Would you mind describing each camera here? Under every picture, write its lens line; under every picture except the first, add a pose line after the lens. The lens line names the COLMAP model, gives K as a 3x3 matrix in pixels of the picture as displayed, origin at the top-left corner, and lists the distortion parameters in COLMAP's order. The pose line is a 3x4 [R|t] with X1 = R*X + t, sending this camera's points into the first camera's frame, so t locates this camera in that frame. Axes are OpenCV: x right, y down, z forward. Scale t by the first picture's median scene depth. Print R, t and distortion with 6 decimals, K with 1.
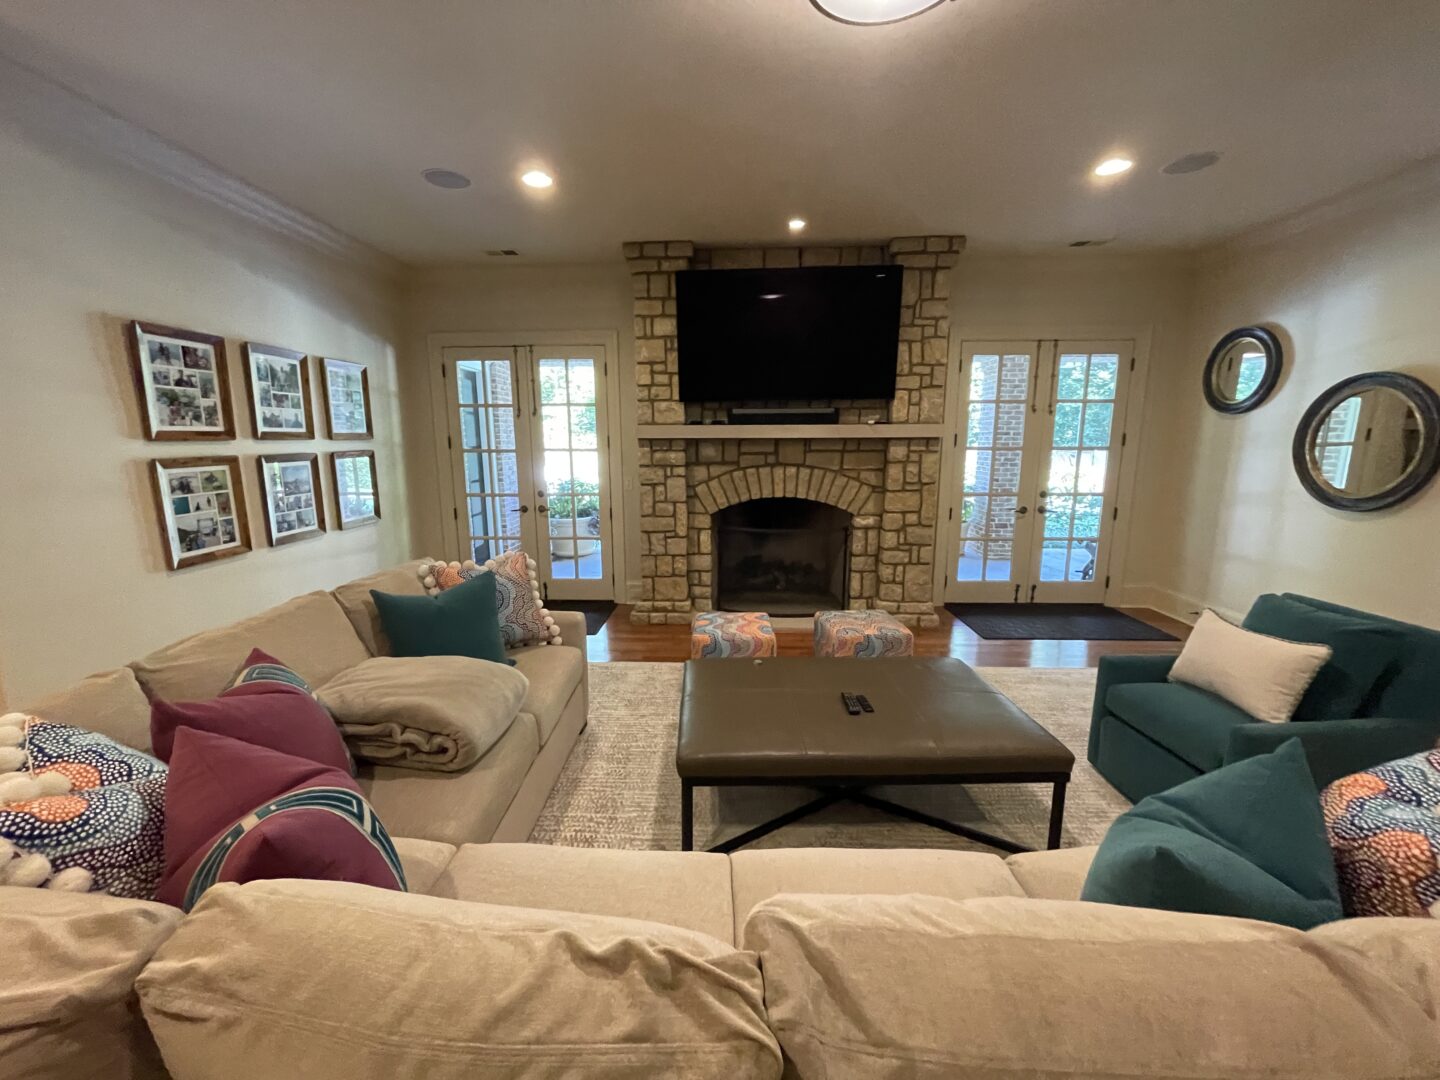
lens RADIAL K [[582.7, 0, 718.4], [0, 582.7, 541.9], [0, 0, 1]] dist [-0.003586, 0.000007]
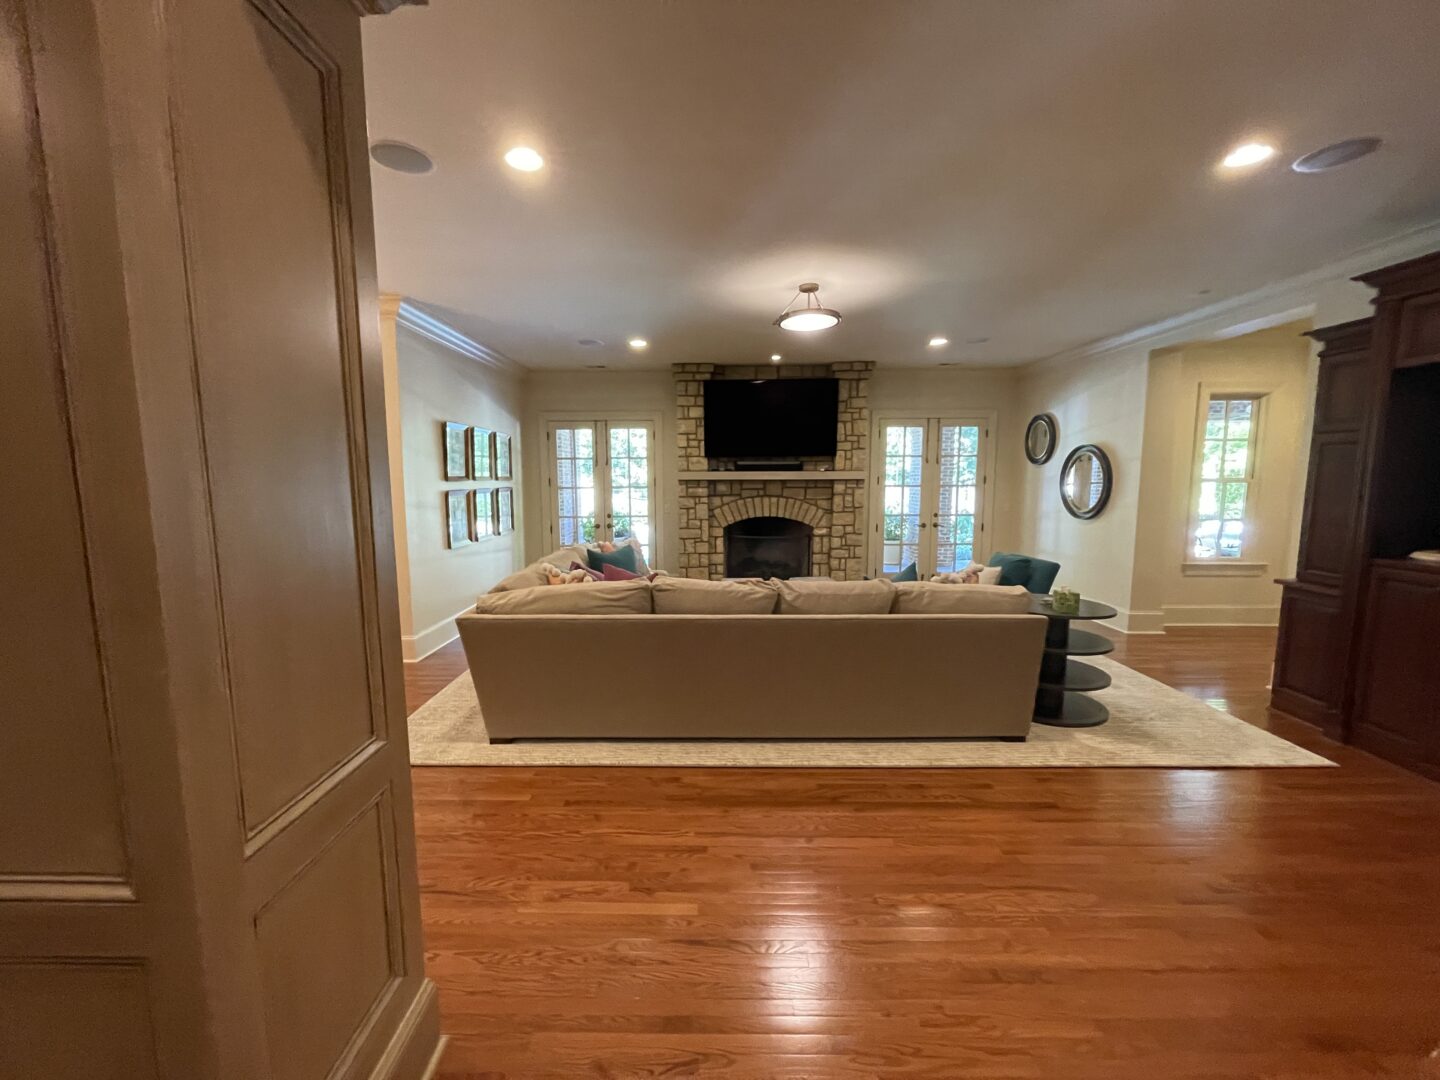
lens RADIAL K [[582.7, 0, 716.7], [0, 582.7, 541.2], [0, 0, 1]] dist [-0.003586, 0.000007]
pose [[0.999444, -0.003608, 0.033133, -0.086366], [0.005841, 0.997700, -0.067536, 0.098773], [-0.032813, 0.067692, 0.997167, -0.584265]]
